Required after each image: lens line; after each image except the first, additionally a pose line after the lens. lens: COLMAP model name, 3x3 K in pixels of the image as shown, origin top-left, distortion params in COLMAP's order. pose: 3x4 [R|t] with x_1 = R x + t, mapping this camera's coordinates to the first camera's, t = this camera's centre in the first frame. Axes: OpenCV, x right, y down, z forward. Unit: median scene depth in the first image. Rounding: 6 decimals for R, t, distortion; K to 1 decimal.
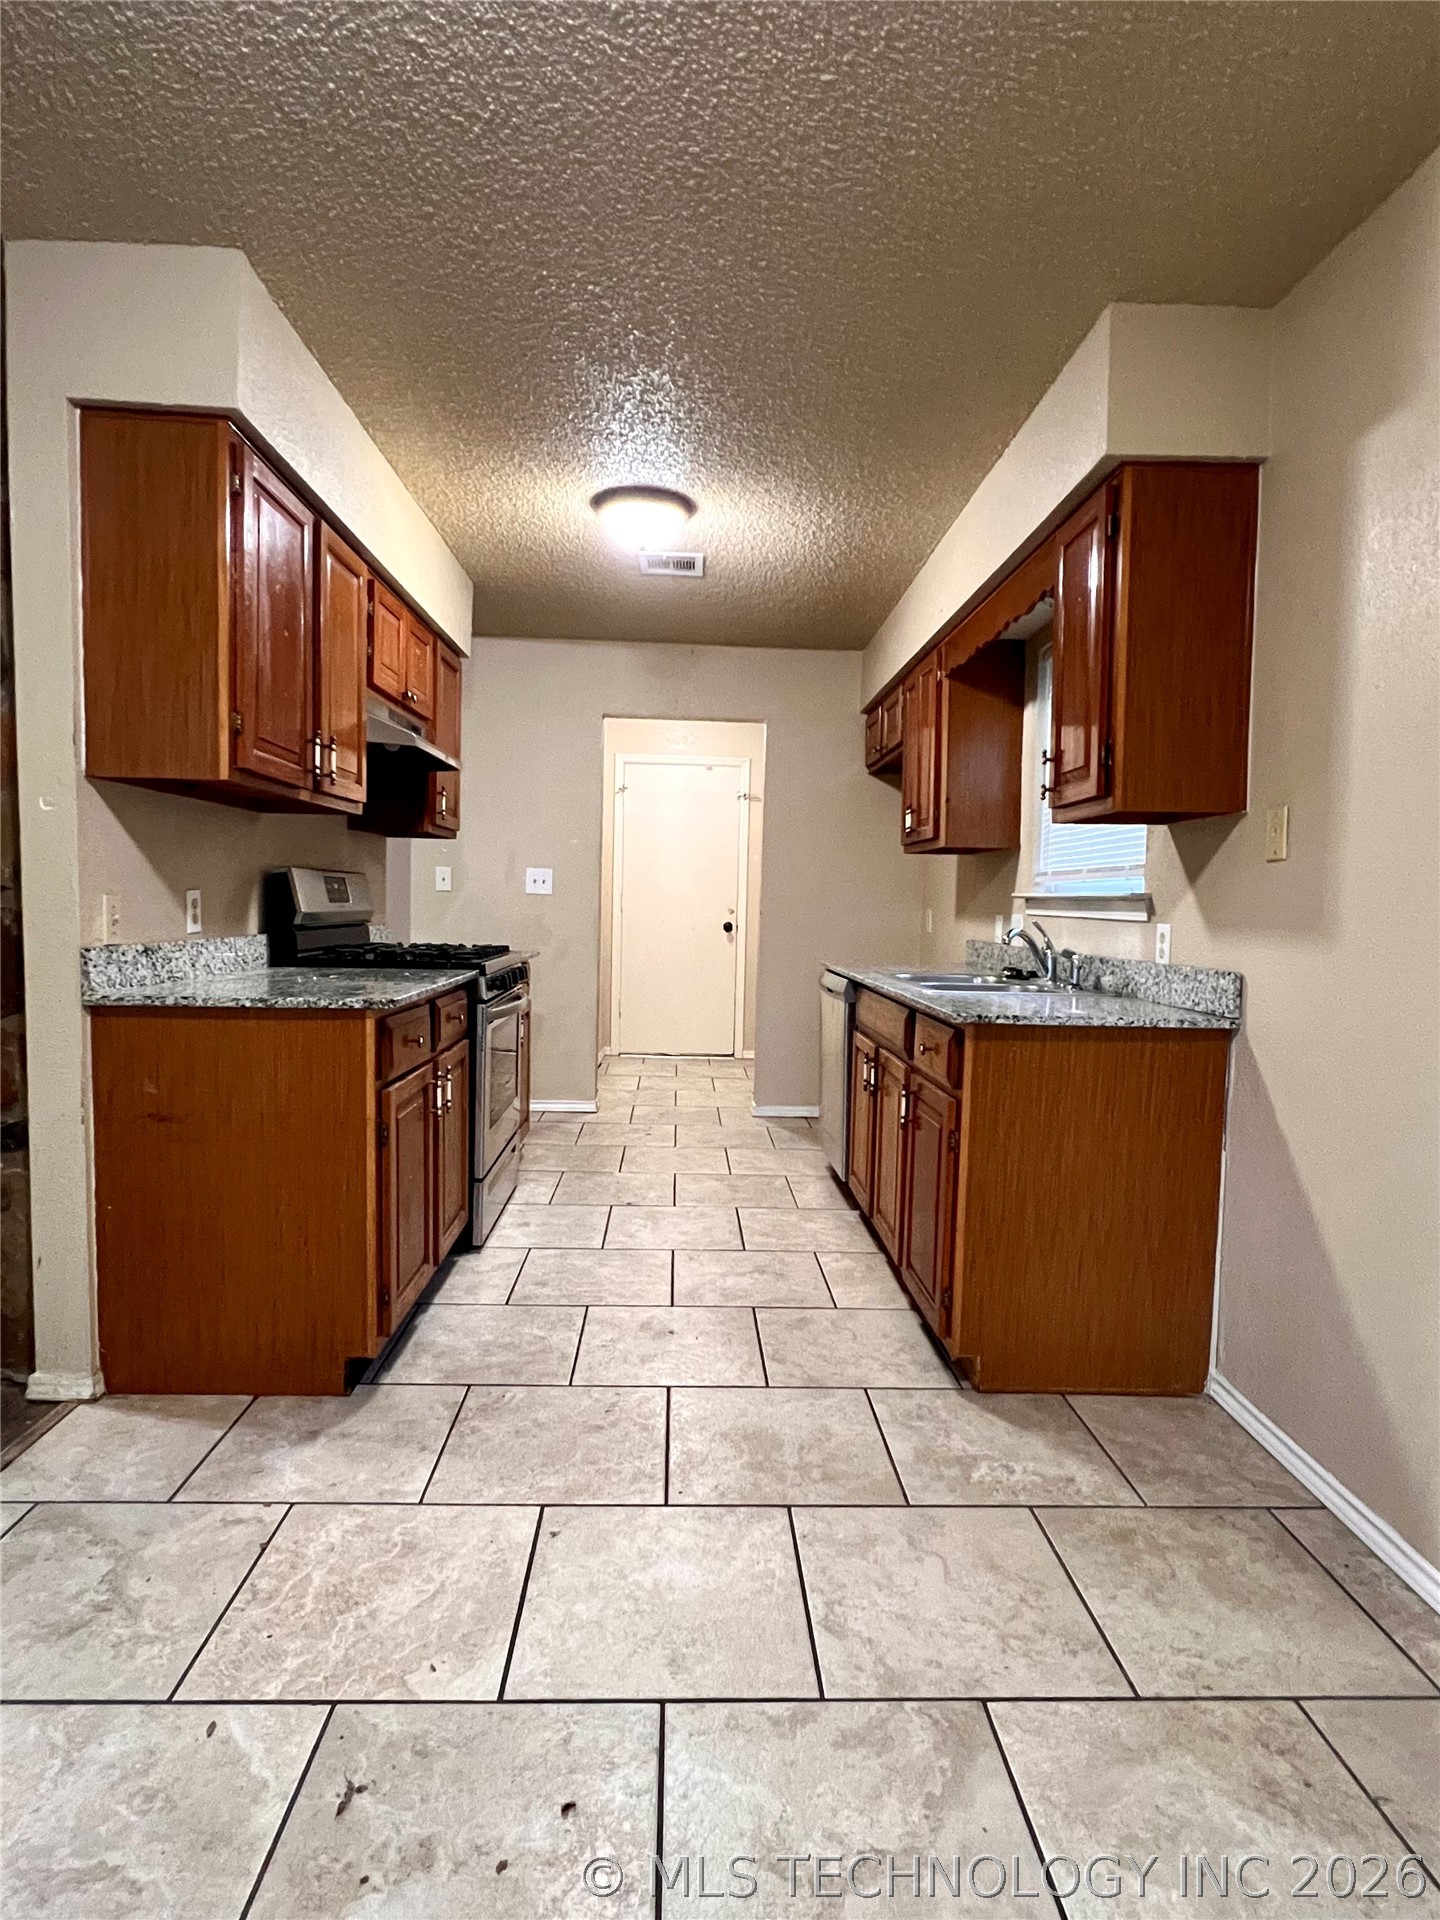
lens RADIAL K [[1014.3, 0, 720.0], [0, 1014.3, 960.0], [0, 0, 1]] dist [-0.002046, 0.000574]
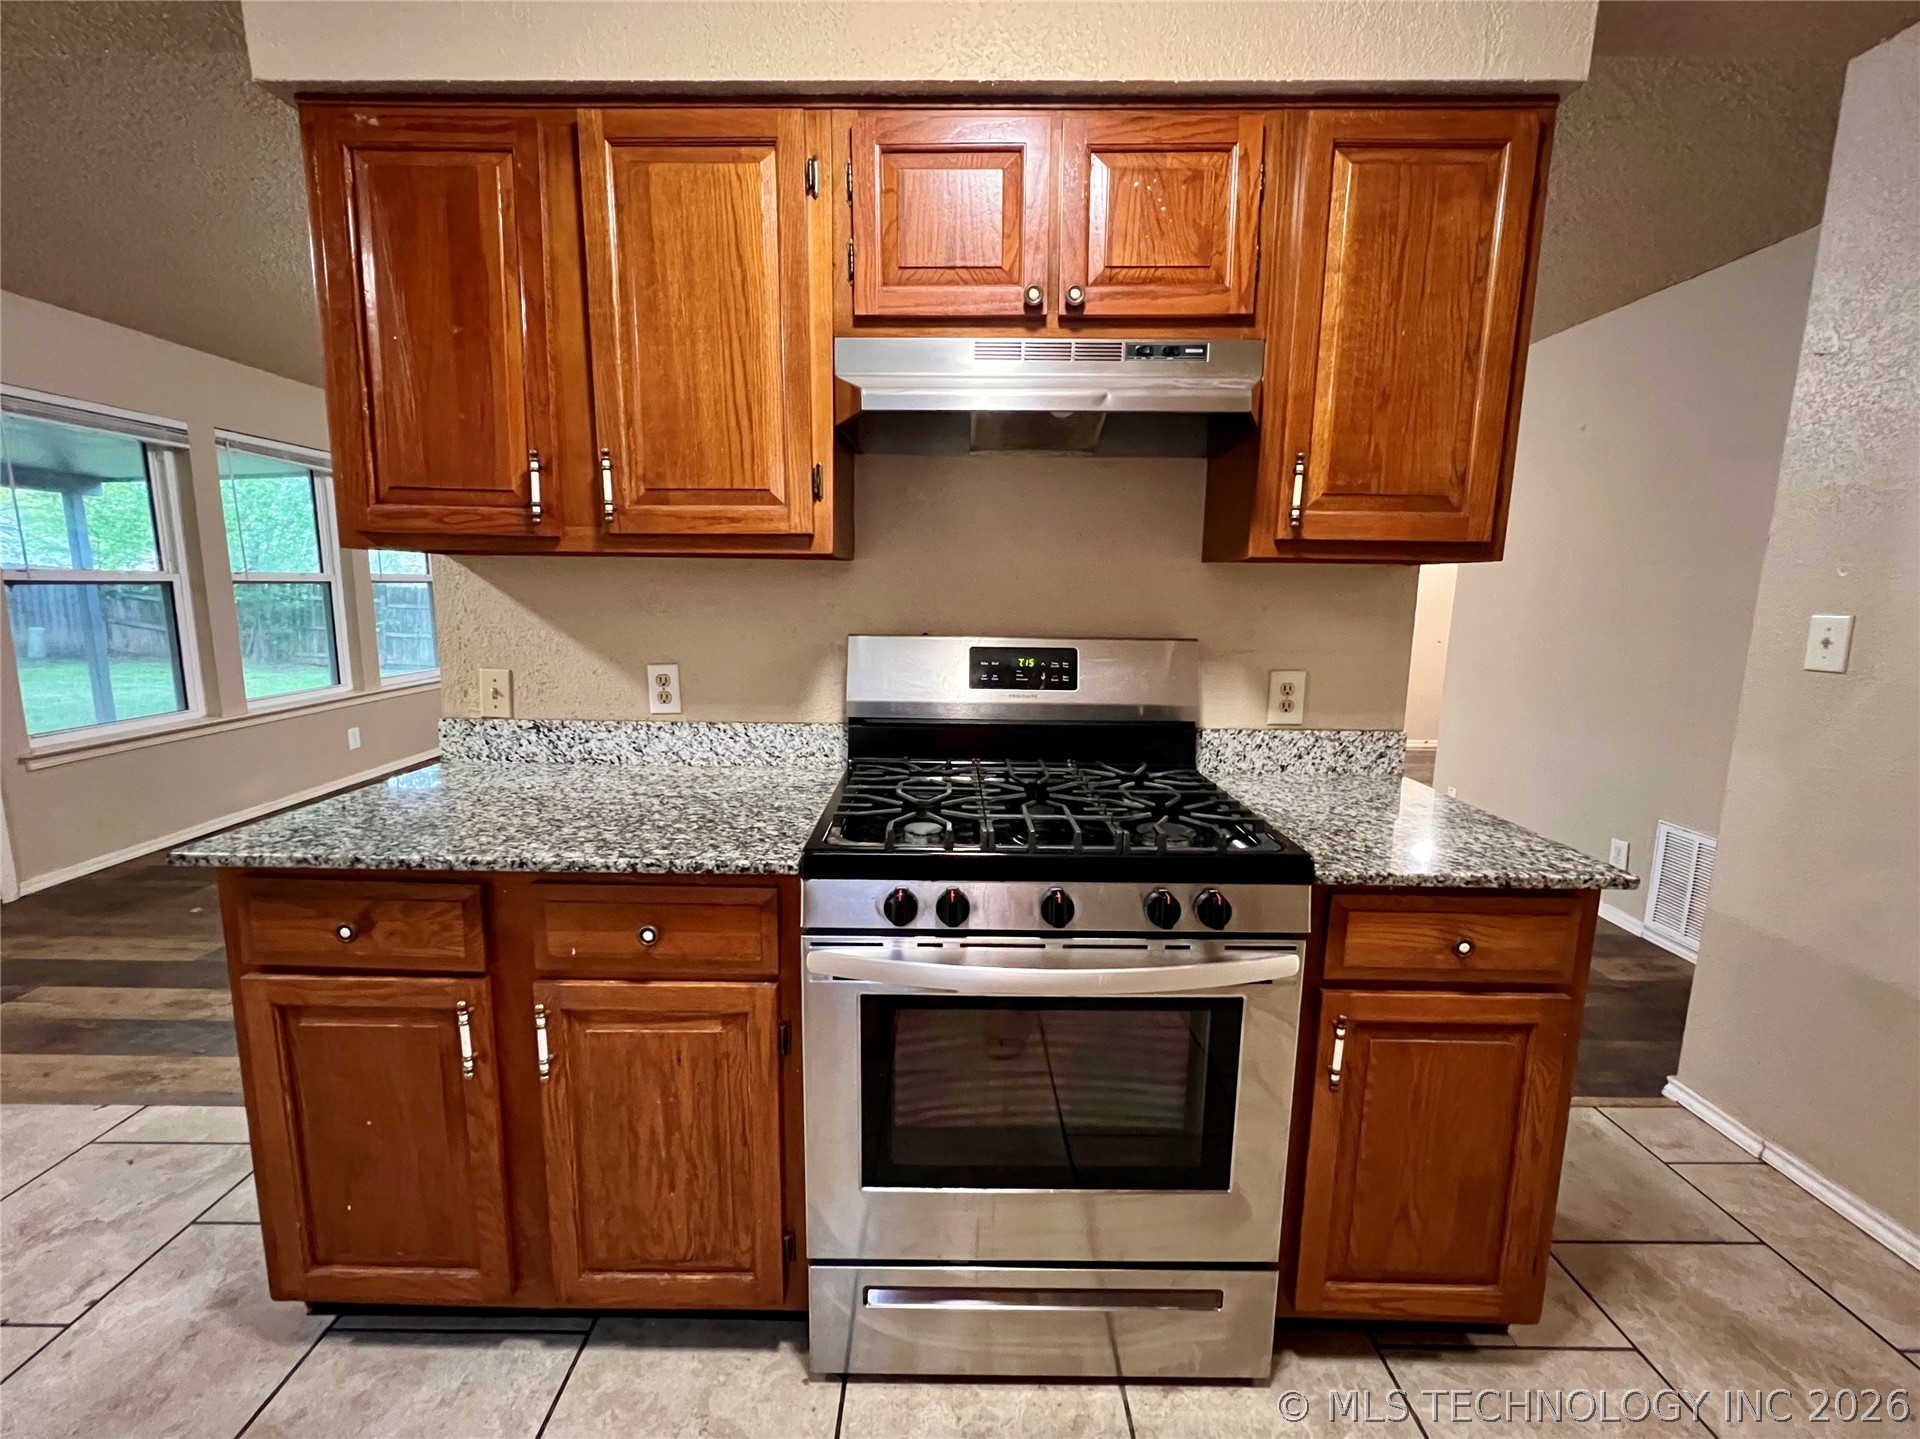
lens RADIAL K [[785.8, 0, 950.8], [0, 785.8, 711.3], [0, 0, 1]] dist [0.000082, -0.000167]
pose [[-0.042391, 0.128349, -0.990823, 0.141732], [-0.071099, 0.988812, 0.131131, -0.134810], [0.996568, 0.076005, -0.032791, 1.266860]]
